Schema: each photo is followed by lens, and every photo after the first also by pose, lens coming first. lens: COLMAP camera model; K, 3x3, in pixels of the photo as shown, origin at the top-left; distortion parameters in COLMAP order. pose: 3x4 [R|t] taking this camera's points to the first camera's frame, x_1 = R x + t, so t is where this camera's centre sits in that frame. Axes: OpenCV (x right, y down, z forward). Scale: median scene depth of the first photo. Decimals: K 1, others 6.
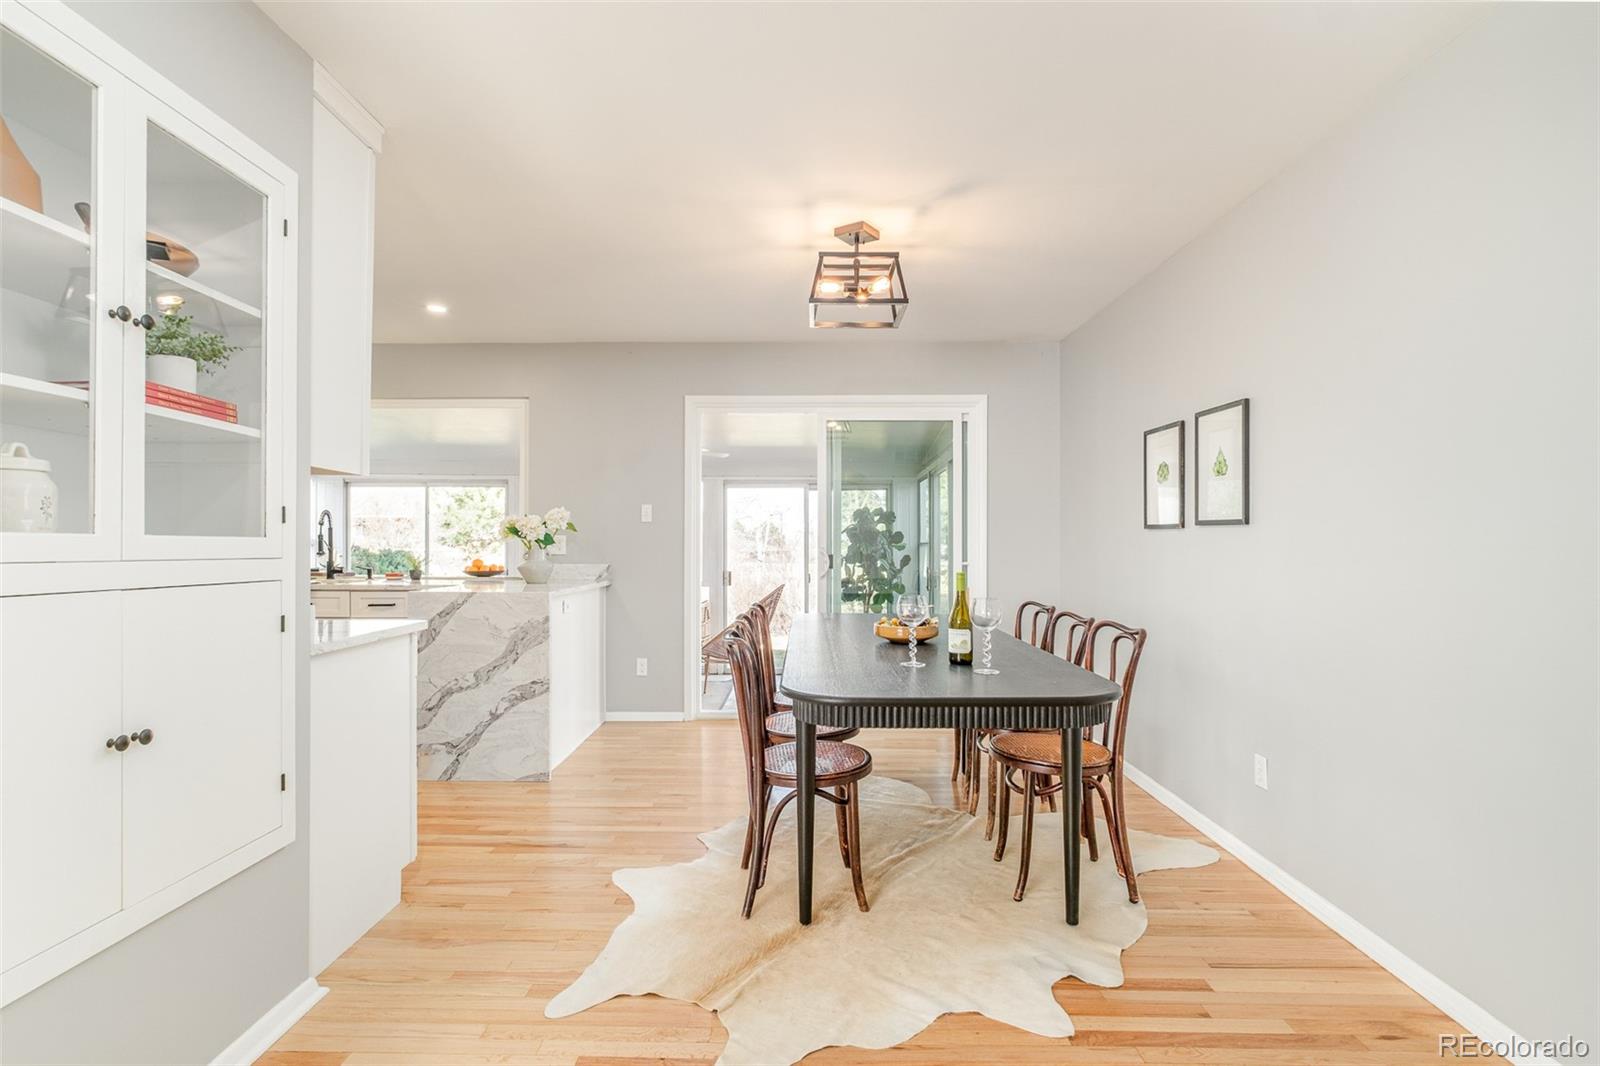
lens RADIAL K [[779.4, 0, 794.0], [0, 779.4, 533.2], [0, 0, 1]] dist [-0.006580, -0.000352]
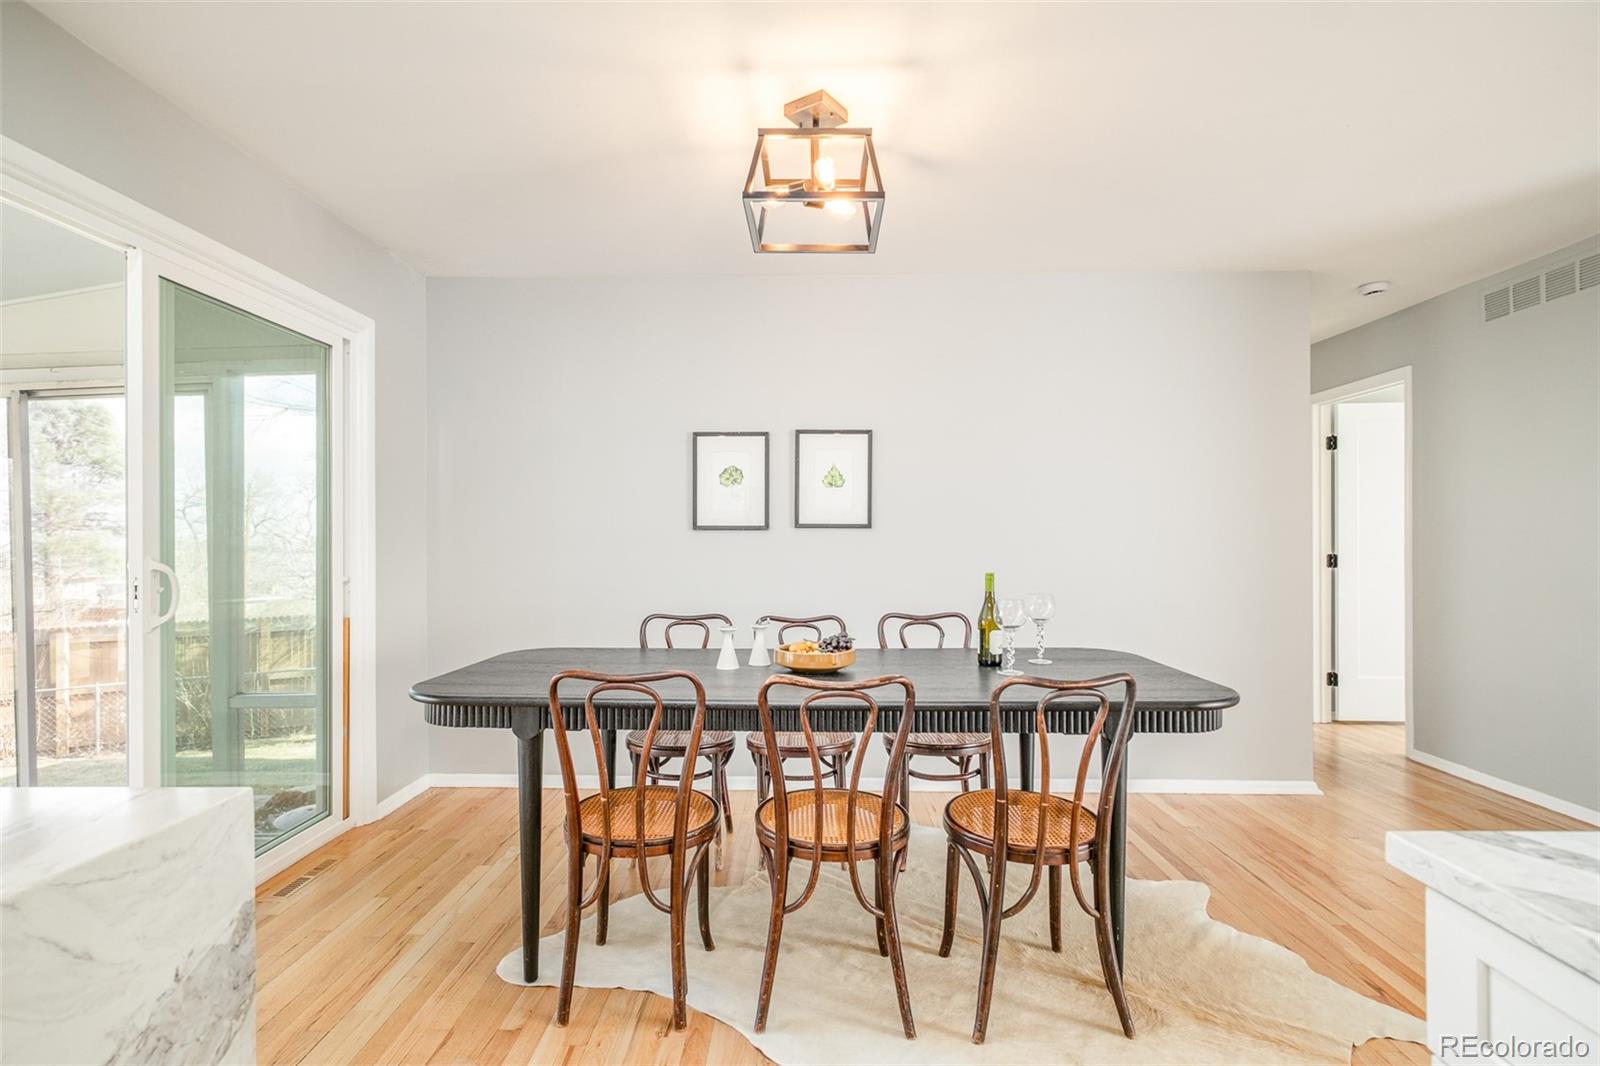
lens RADIAL K [[779.4, 0, 792.8], [0, 779.4, 545.8], [0, 0, 1]] dist [-0.006580, -0.000352]
pose [[0.014425, 0.005448, 0.999881, -0.720065], [-0.006005, 0.999968, -0.005362, 0.026067], [-0.999878, -0.005927, 0.014458, 1.129023]]
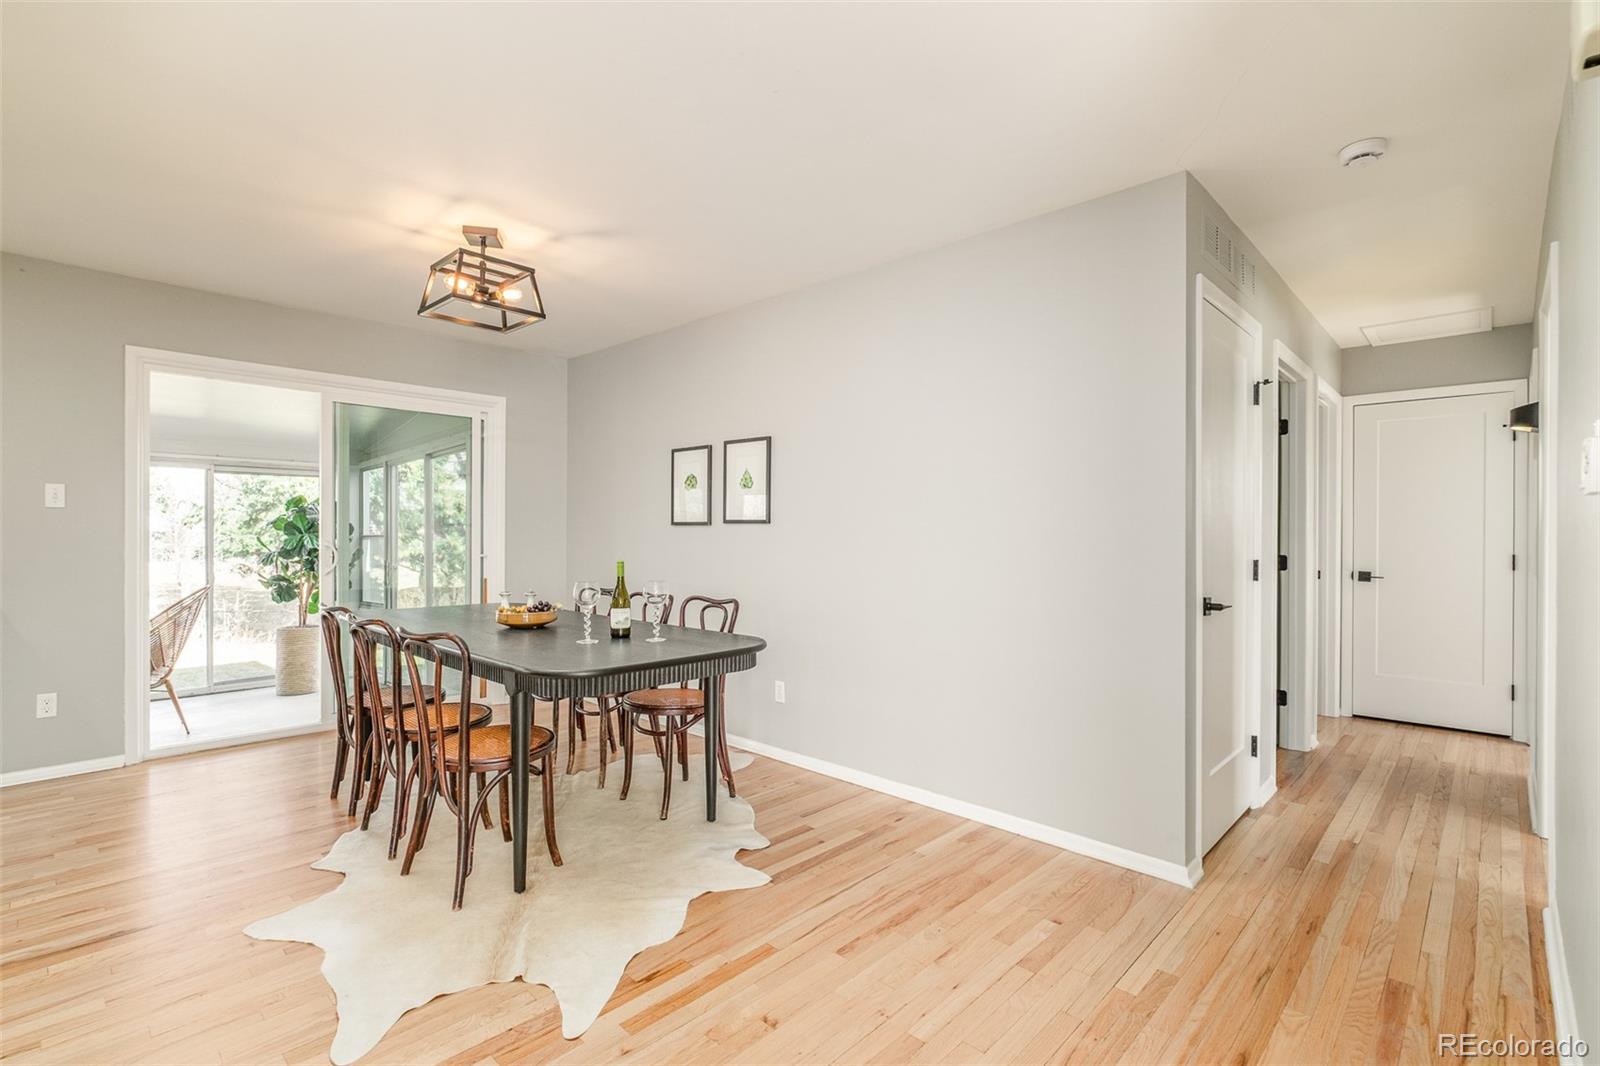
lens RADIAL K [[736.3, 0, 794.9], [0, 736.3, 534.1], [0, 0, 1]] dist [-0.003977, 0.000129]
pose [[0.681372, 0.000593, 0.731937, -0.394125], [-0.008853, 0.999933, 0.007432, -0.001727], [-0.731884, -0.011544, 0.681331, 0.031595]]
